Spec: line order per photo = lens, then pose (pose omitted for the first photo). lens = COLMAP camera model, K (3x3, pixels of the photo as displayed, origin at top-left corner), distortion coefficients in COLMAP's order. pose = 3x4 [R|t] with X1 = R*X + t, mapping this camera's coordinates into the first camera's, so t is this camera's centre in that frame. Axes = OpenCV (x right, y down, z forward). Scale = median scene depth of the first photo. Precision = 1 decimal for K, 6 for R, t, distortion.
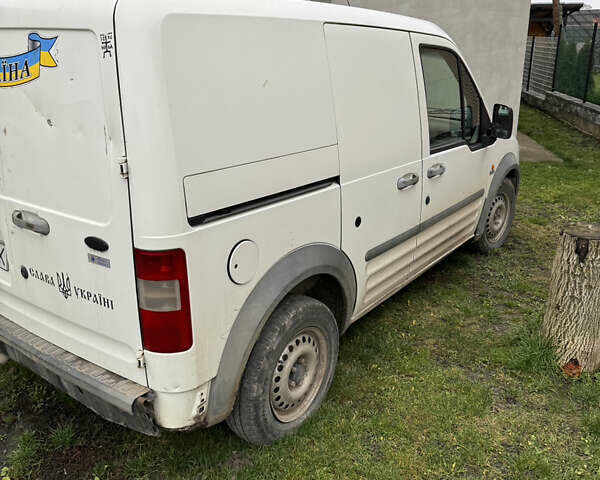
lens RADIAL K [[549.1, 0, 300.0], [0, 549.1, 240.0], [0, 0, 1]] dist [0.097748, -0.166970]
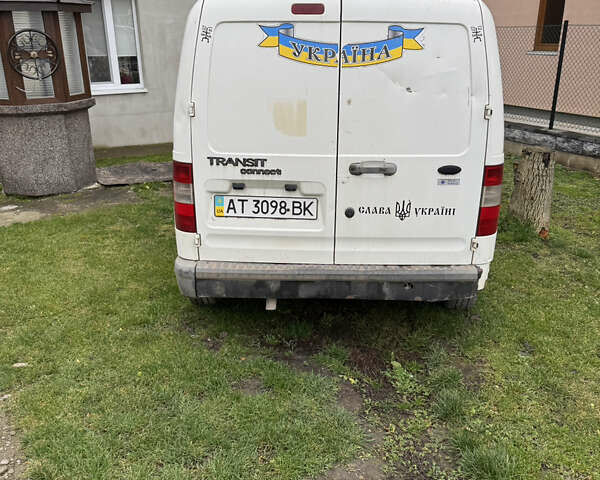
lens RADIAL K [[549.1, 0, 300.0], [0, 549.1, 240.0], [0, 0, 1]] dist [0.097748, -0.166970]
pose [[0.820684, -0.187626, 0.539699, -1.492999], [0.189495, 0.980466, 0.052706, 0.035895], [-0.539046, 0.059015, 0.840207, -0.009852]]
